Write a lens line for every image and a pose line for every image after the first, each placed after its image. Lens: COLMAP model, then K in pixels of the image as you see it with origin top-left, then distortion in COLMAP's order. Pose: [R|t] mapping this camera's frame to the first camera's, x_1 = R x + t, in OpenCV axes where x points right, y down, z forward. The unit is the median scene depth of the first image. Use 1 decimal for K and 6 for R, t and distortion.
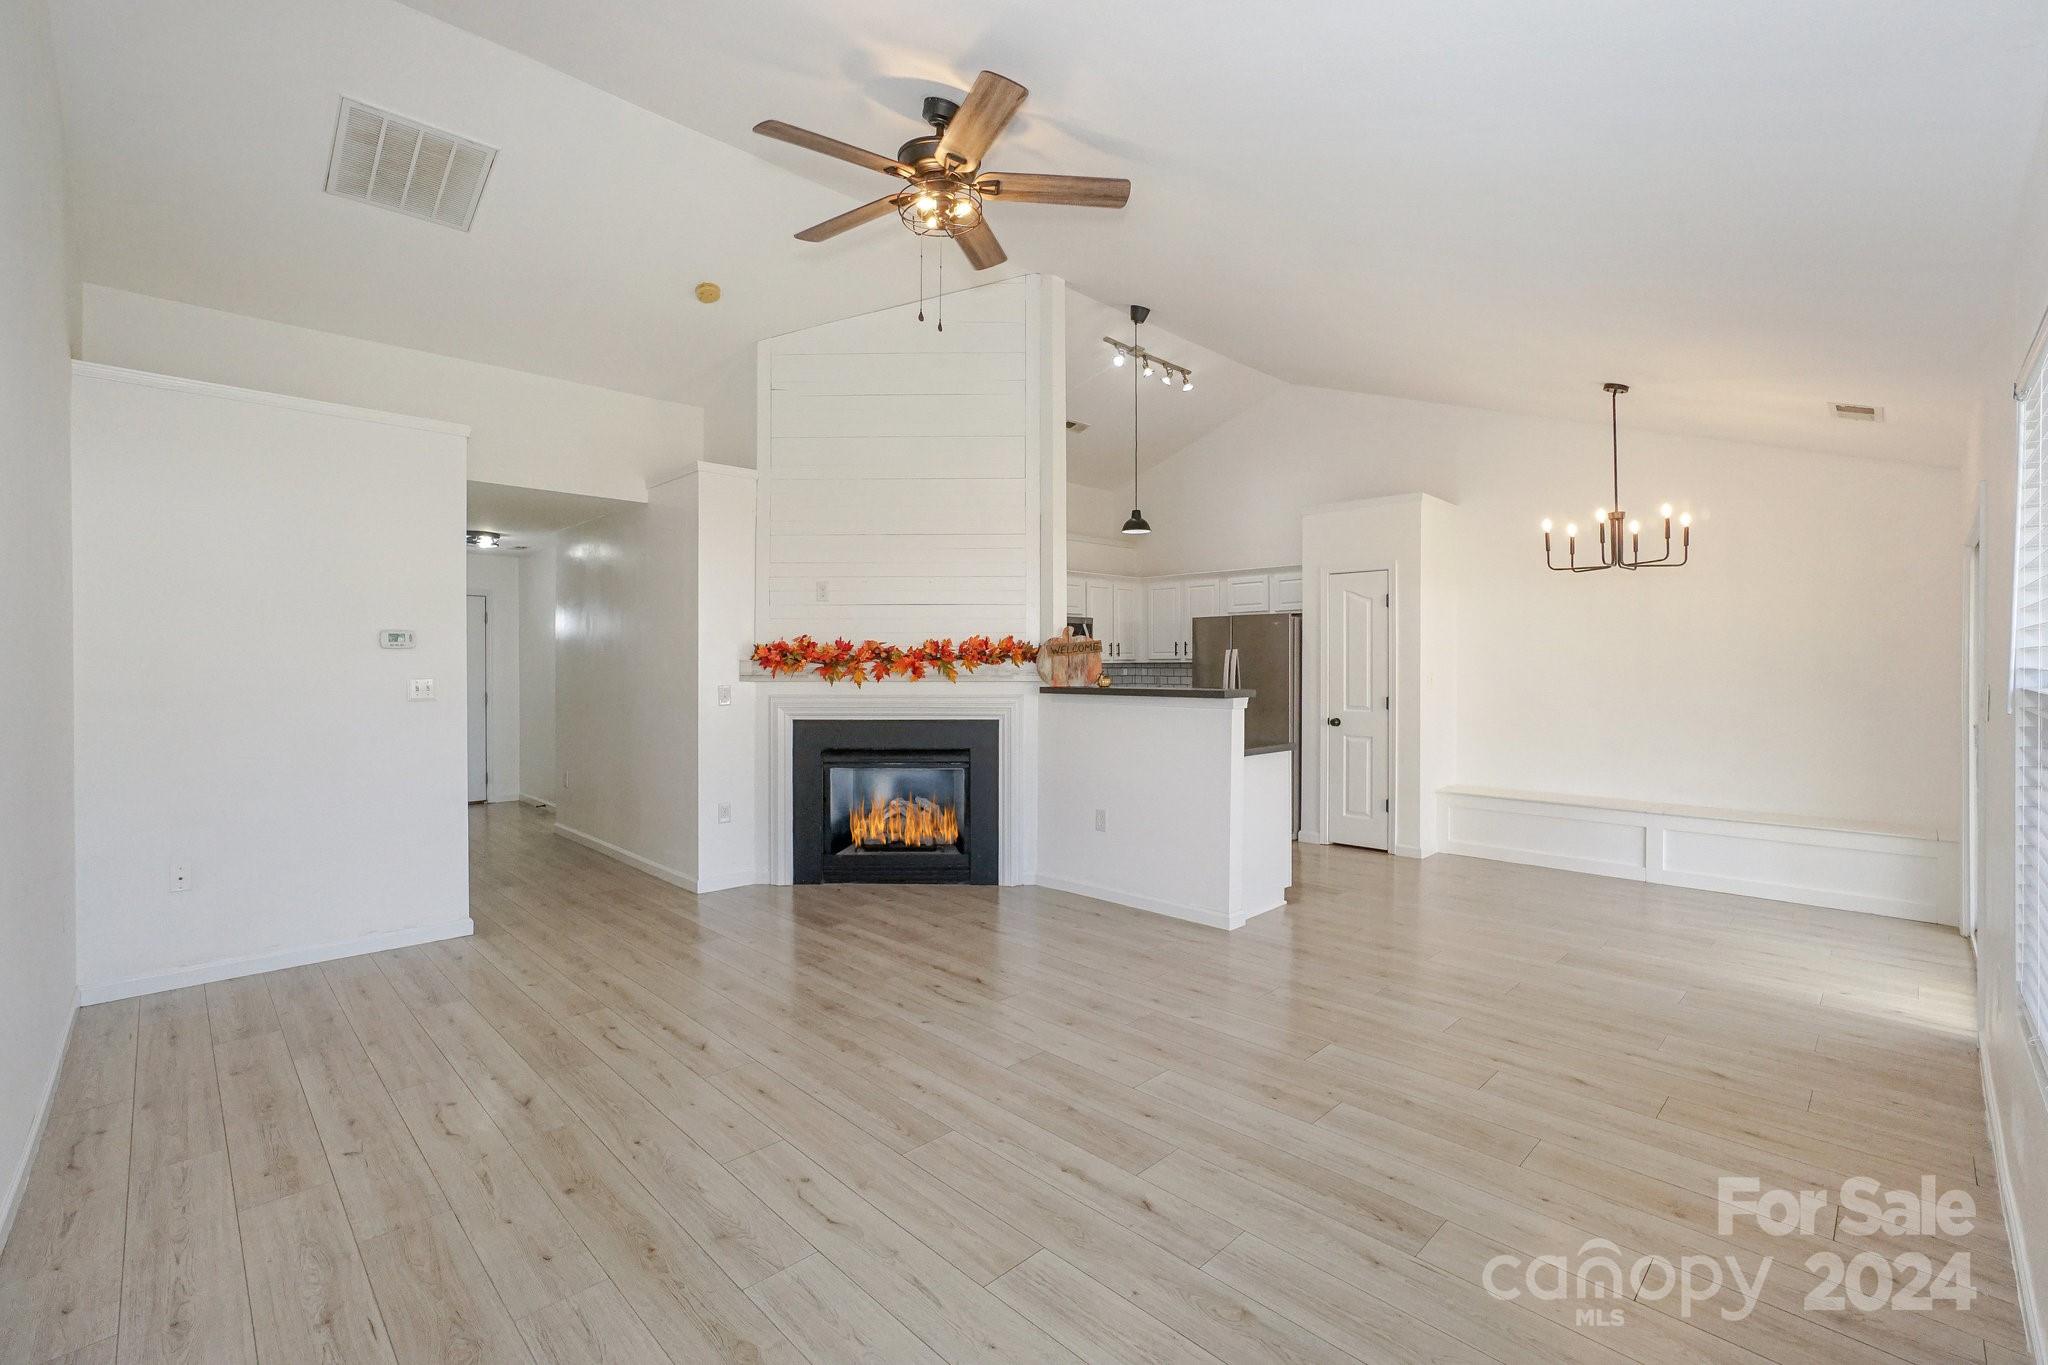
lens RADIAL K [[917.7, 0, 1027.6], [0, 917.7, 658.9], [0, 0, 1]] dist [-0.050617, 0.022702]
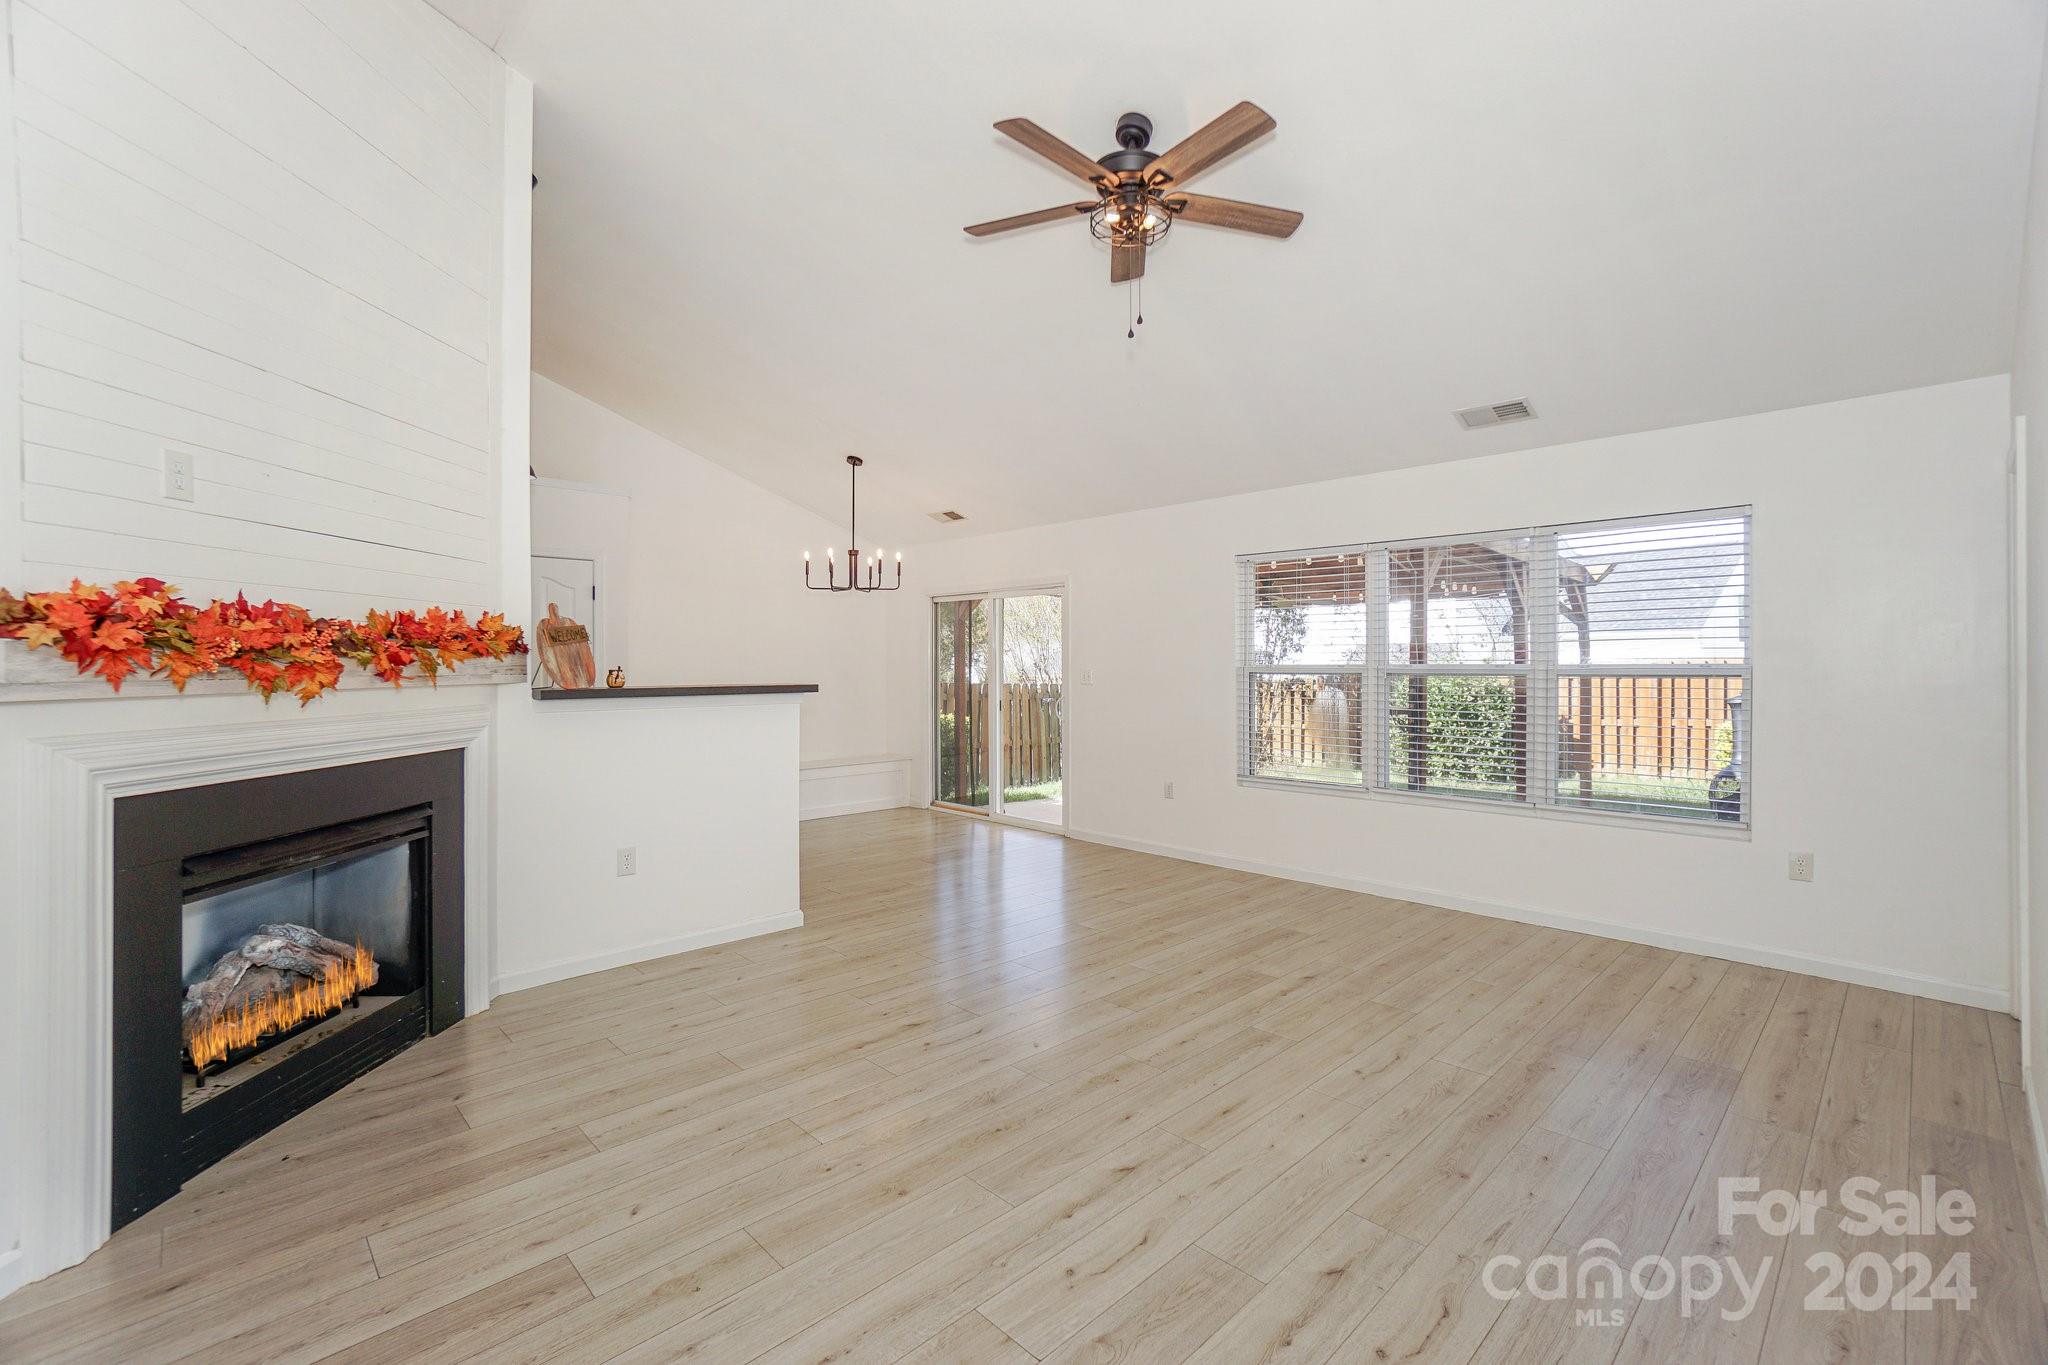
lens RADIAL K [[917.7, 0, 1027.6], [0, 917.7, 658.9], [0, 0, 1]] dist [-0.050617, 0.022702]
pose [[-0.009531, 0.003155, 0.999950, -0.752062], [-0.003165, 0.999990, -0.003186, 0.009494], [-0.999950, -0.003195, -0.009521, 0.745274]]
